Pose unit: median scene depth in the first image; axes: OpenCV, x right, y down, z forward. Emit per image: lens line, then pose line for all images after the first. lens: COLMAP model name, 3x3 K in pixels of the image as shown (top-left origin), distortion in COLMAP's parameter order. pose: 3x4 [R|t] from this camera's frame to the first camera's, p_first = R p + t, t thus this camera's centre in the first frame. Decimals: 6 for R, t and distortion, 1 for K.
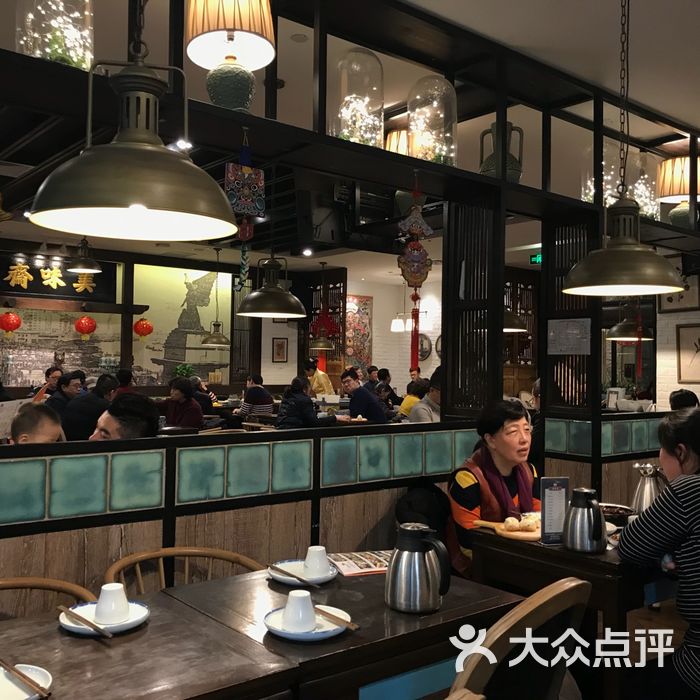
lens RADIAL K [[765.2, 0, 350.0], [0, 765.2, 350.0], [0, 0, 1]] dist [-0.011292, -0.025694]
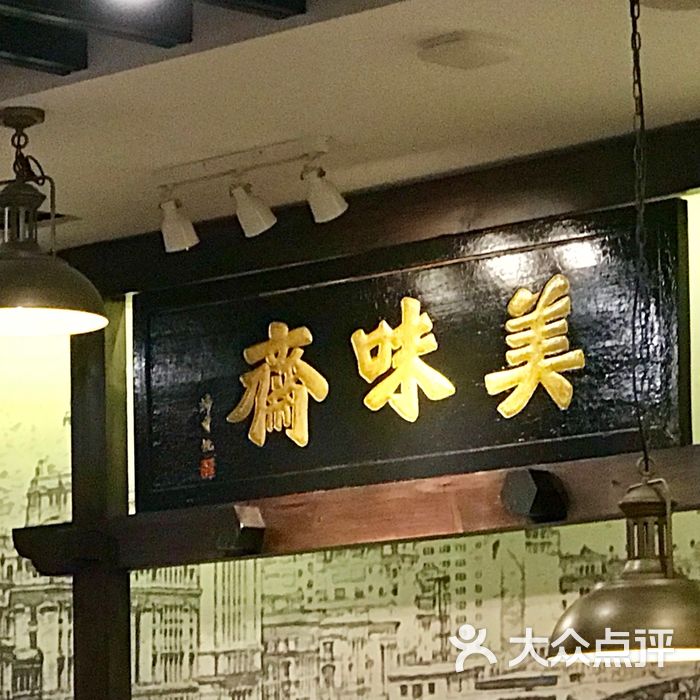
lens RADIAL K [[3453.4, 0, 350.0], [0, 3453.4, 350.0], [0, 0, 1]] dist [-0.101779, 1.436291]
pose [[0.106749, -0.168343, -0.979931, 0.403372], [0.037874, 0.985536, -0.165180, 0.036862], [0.993564, -0.019481, 0.111581, 0.844853]]
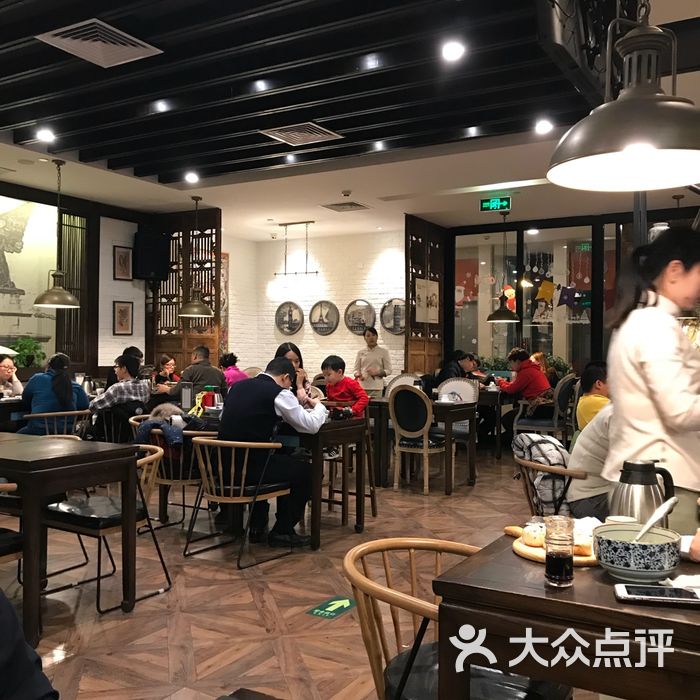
lens RADIAL K [[765.2, 0, 350.0], [0, 765.2, 350.0], [0, 0, 1]] dist [-0.011292, -0.025694]
pose [[0.935679, -0.004111, 0.352827, -0.167063], [-0.002744, 0.999817, 0.018927, 0.018054], [-0.352840, -0.018678, 0.935497, 0.279566]]
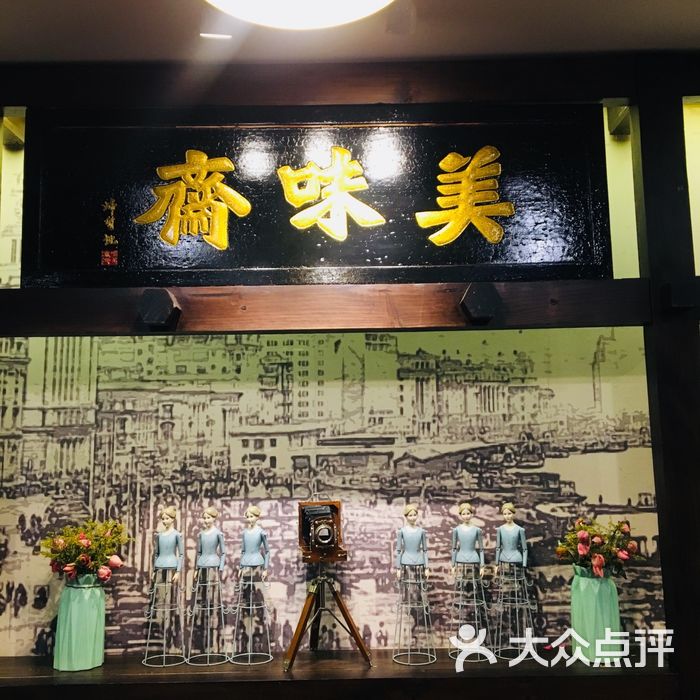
lens RADIAL K [[823.3, 0, 350.0], [0, 823.3, 350.0], [0, 0, 1]] dist [0.104596, -0.030620]
pose [[0.764991, -0.116304, -0.633453, -0.212584], [0.042256, 0.990504, -0.130830, -0.011840], [0.642654, 0.073317, 0.762641, 0.763738]]
